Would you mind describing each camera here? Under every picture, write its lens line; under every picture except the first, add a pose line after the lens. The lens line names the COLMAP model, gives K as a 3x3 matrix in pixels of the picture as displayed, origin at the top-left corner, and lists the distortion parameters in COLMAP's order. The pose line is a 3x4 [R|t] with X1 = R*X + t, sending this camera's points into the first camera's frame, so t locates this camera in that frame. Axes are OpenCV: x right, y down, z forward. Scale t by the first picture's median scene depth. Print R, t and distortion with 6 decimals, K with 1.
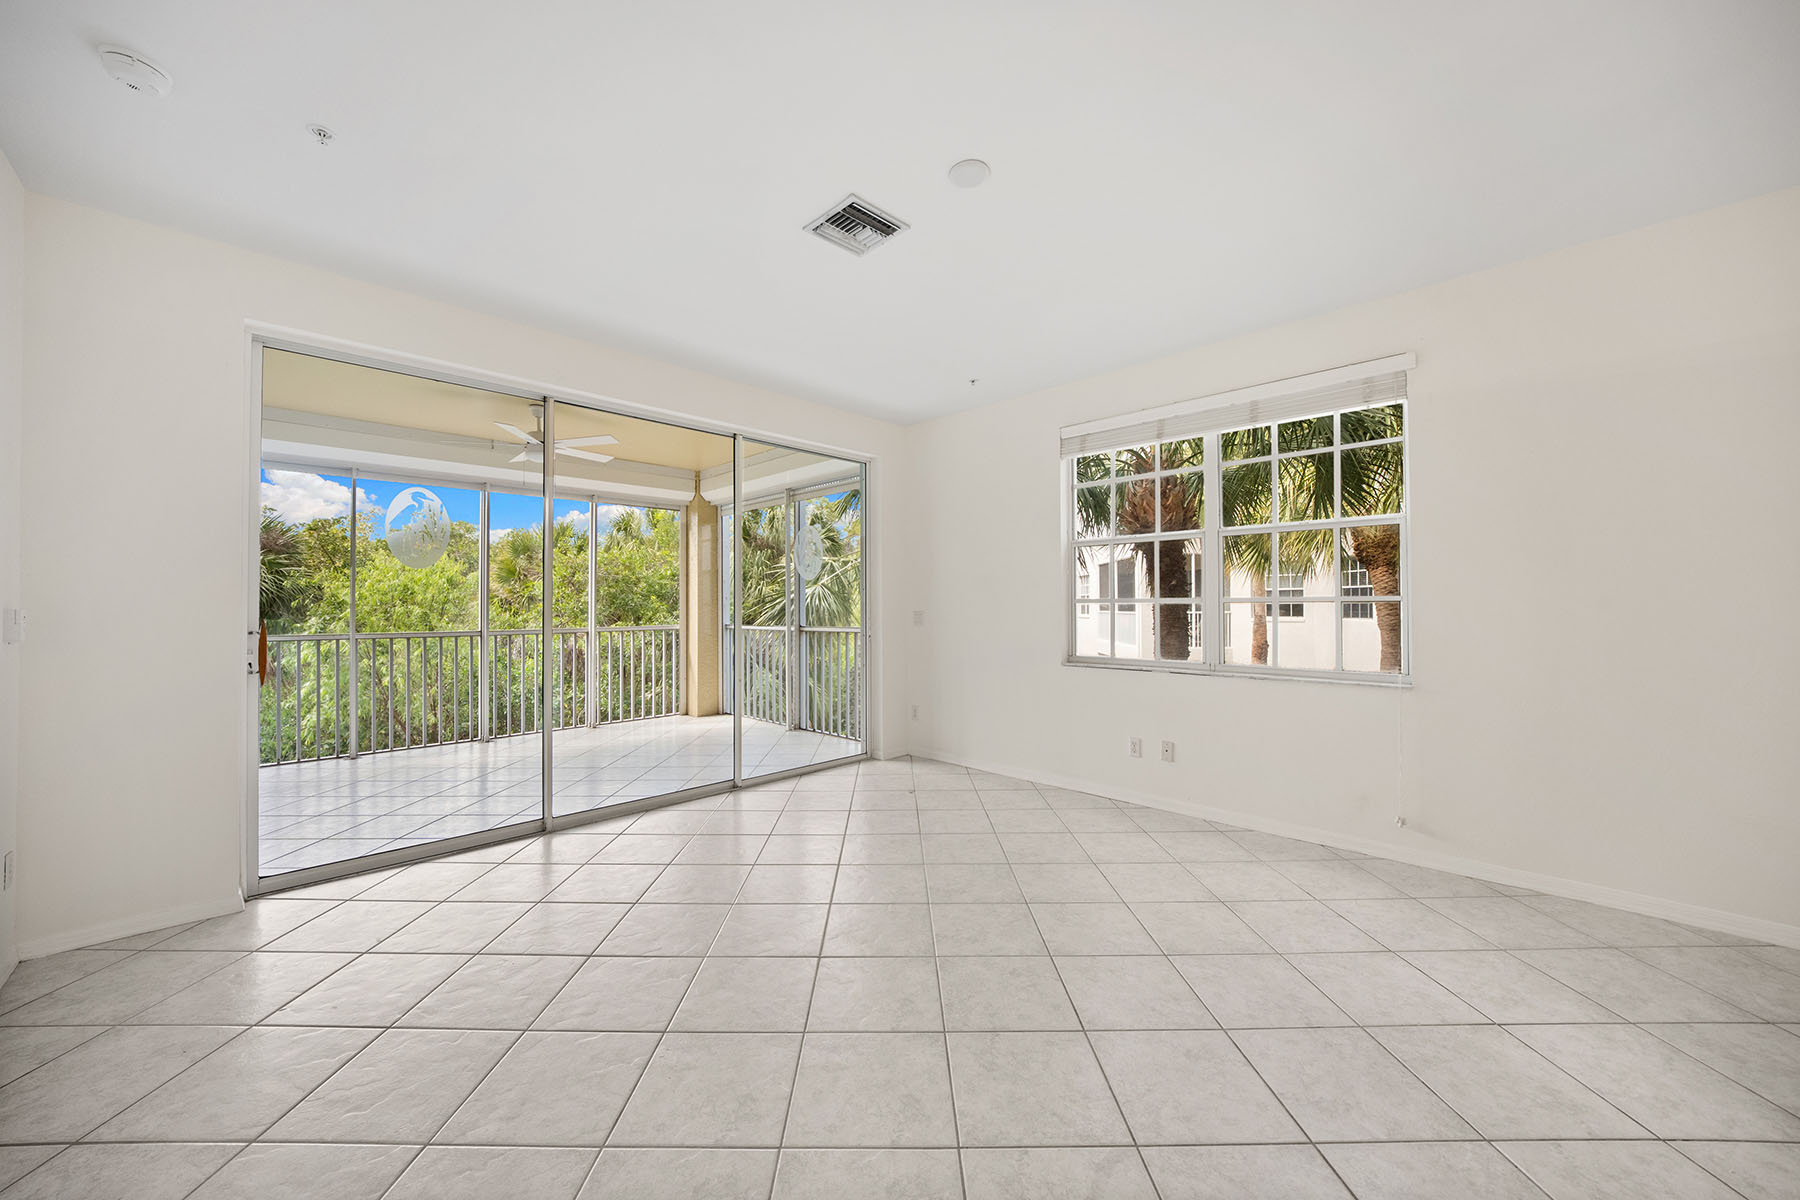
lens RADIAL K [[642.3, 0, 893.6], [0, 642.3, 602.9], [0, 0, 1]] dist [-0.012533, 0.000028]
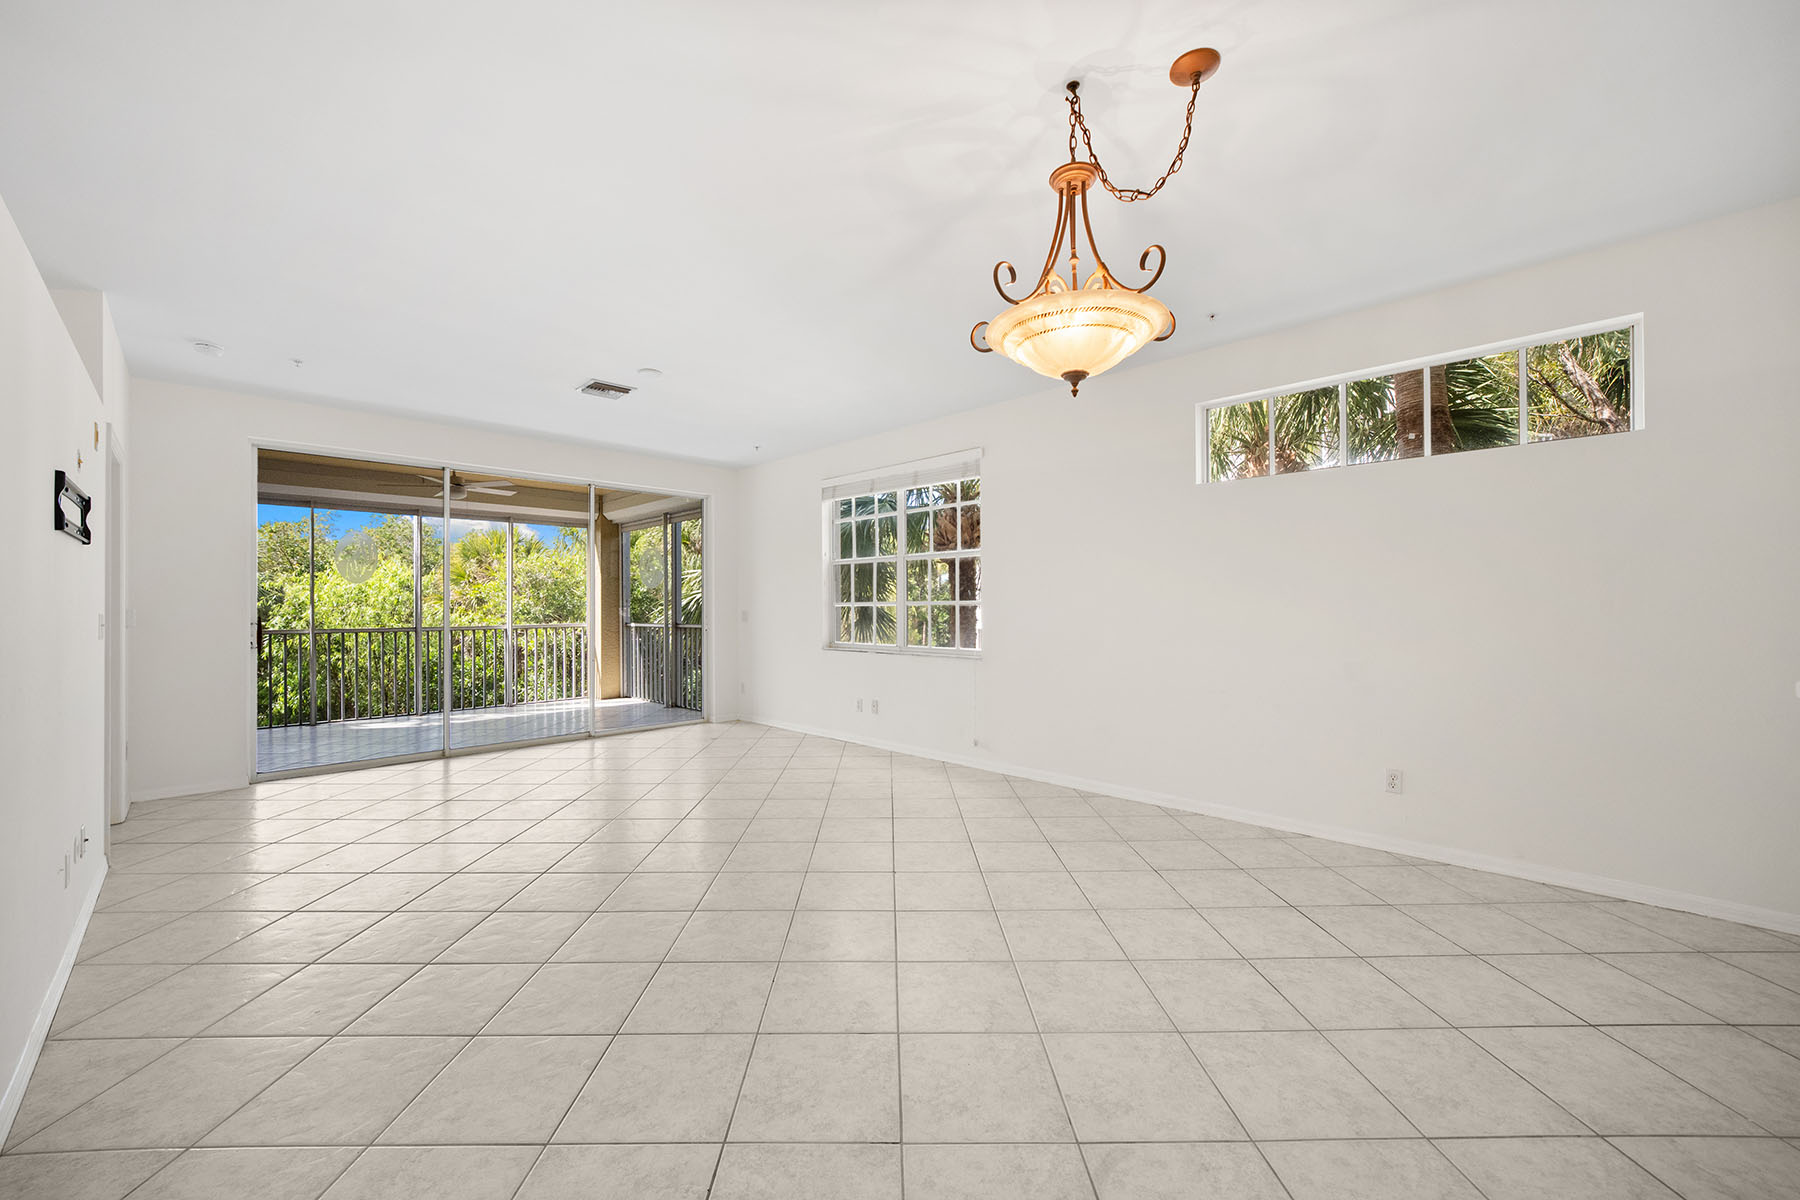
lens RADIAL K [[680.0, 0, 887.8], [0, 680.0, 584.7], [0, 0, 1]] dist [-0.017030, 0.005914]
pose [[0.999980, -0.000130, 0.006260, 0.226269], [0.000308, 0.999595, -0.028463, -0.000506], [-0.006253, 0.028464, 0.999575, -0.280558]]
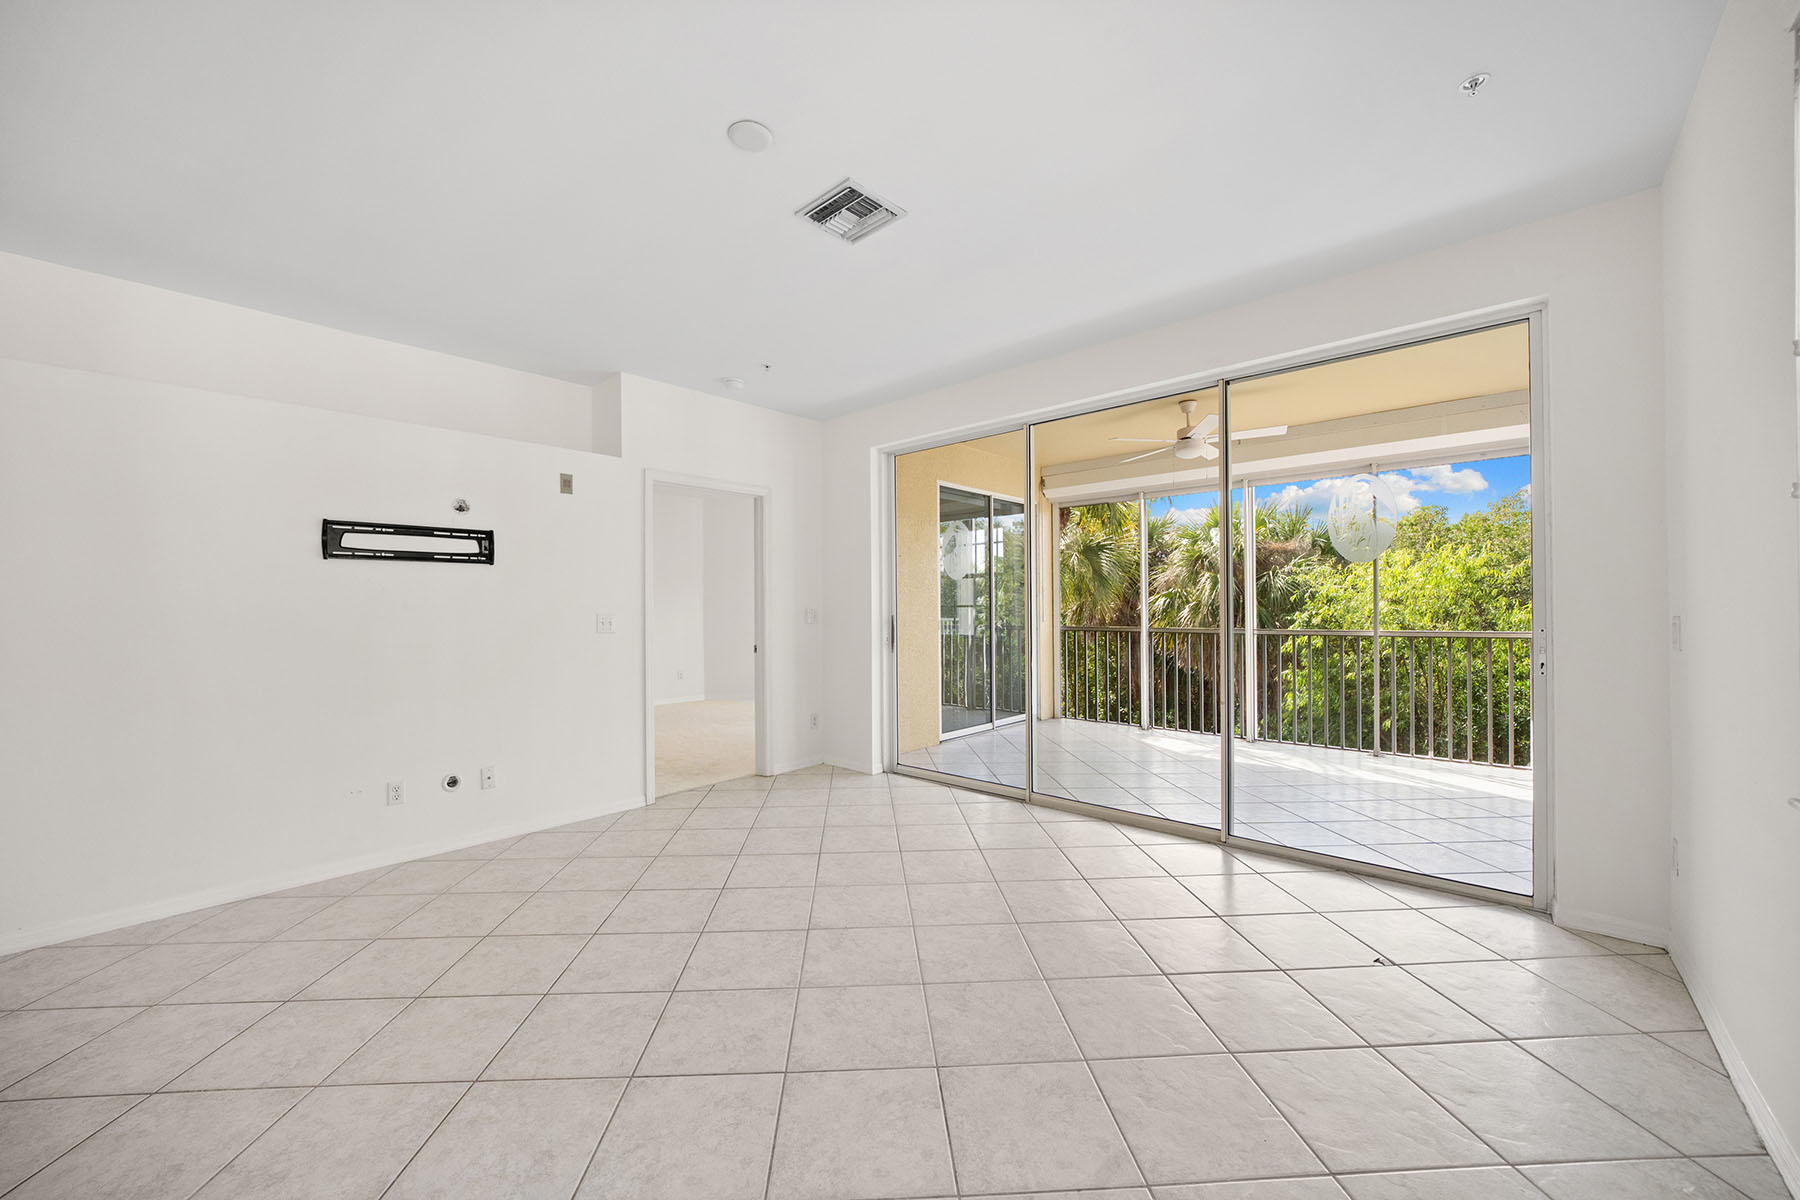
lens RADIAL K [[694.3, 0, 893.9], [0, 694.3, 596.6], [0, 0, 1]] dist [-0.009698, 0.000071]
pose [[0.047656, -0.006849, -0.998840, 0.323184], [0.008043, 0.999947, -0.006473, -0.002715], [0.998831, -0.007725, 0.047709, 0.329622]]
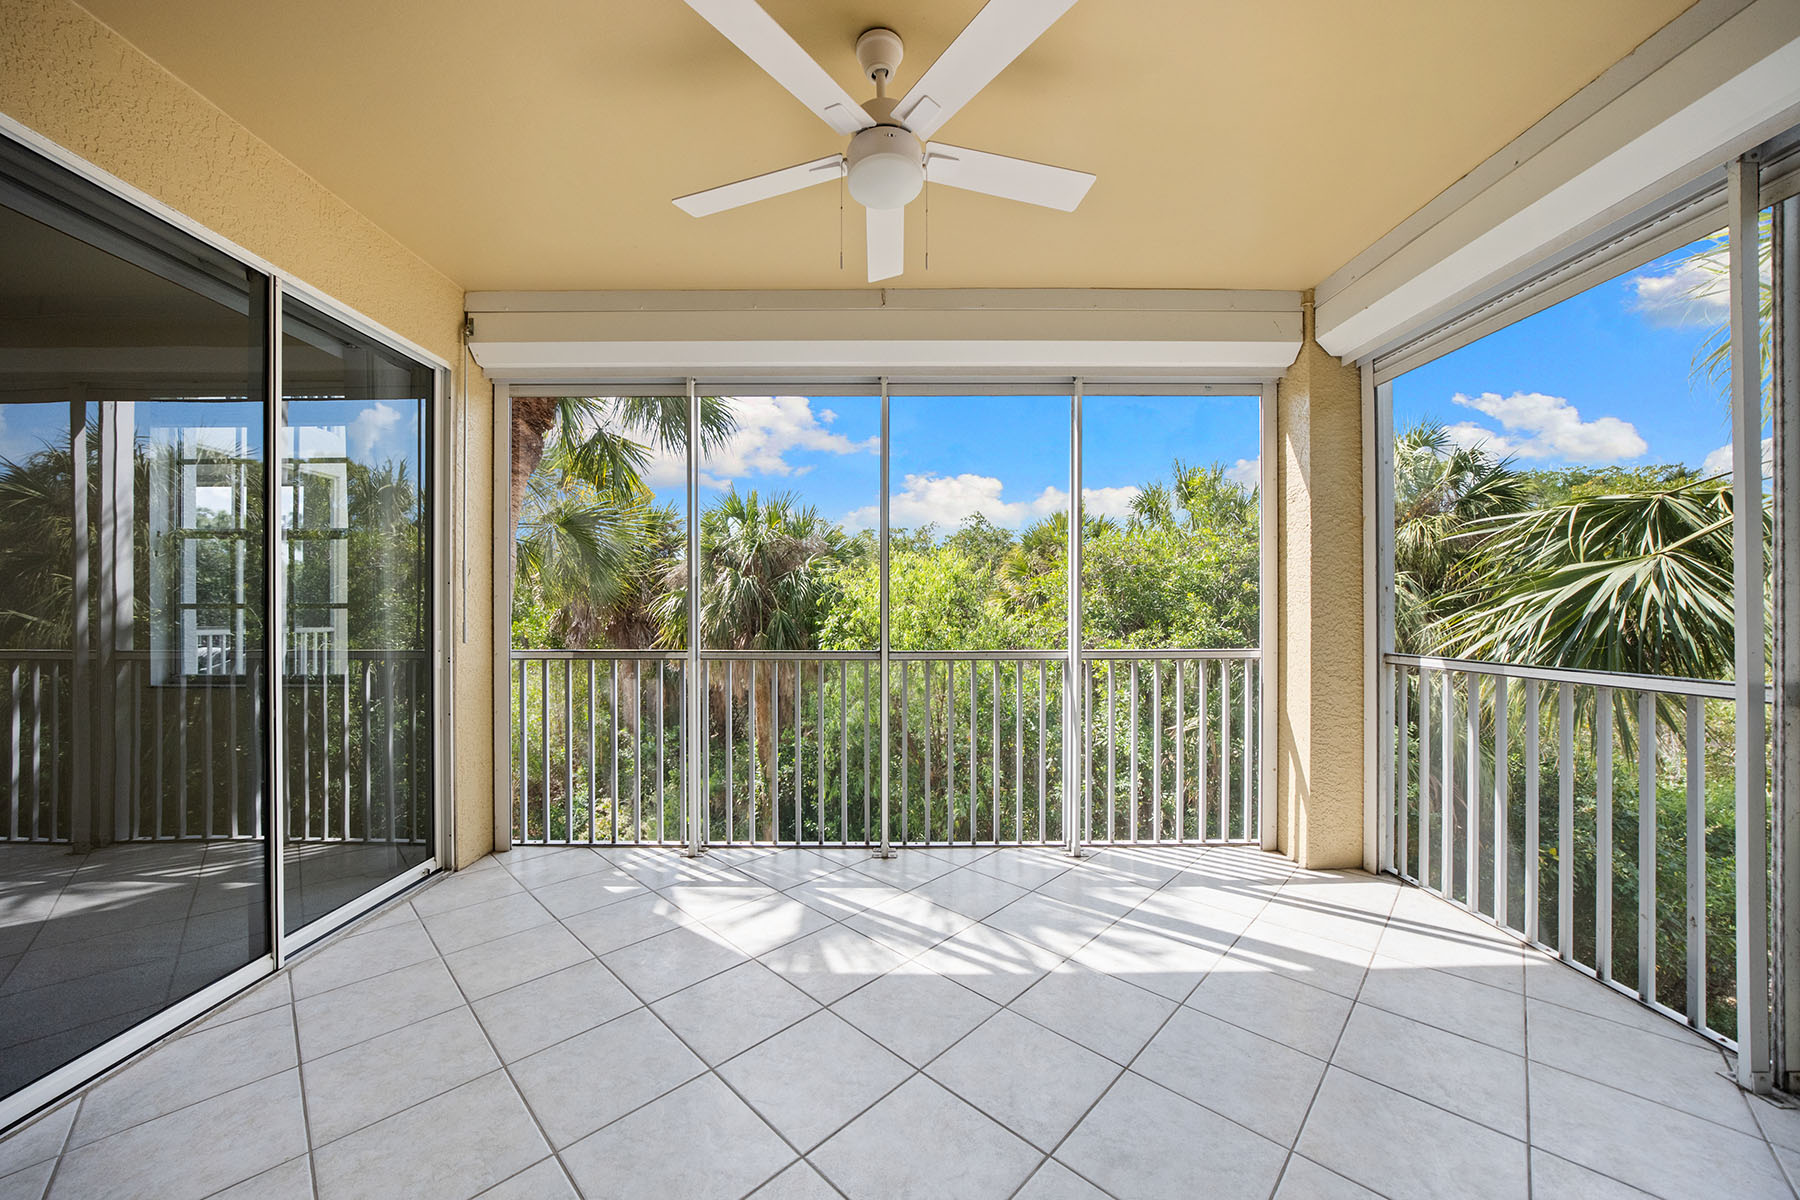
lens RADIAL K [[642.3, 0, 893.6], [0, 642.3, 602.9], [0, 0, 1]] dist [-0.012533, 0.000028]
pose [[0.709974, 0.000472, -0.704227, -0.200916], [-0.002436, 0.999995, -0.001786, 0.003419], [0.704223, 0.002983, 0.709972, 0.499828]]
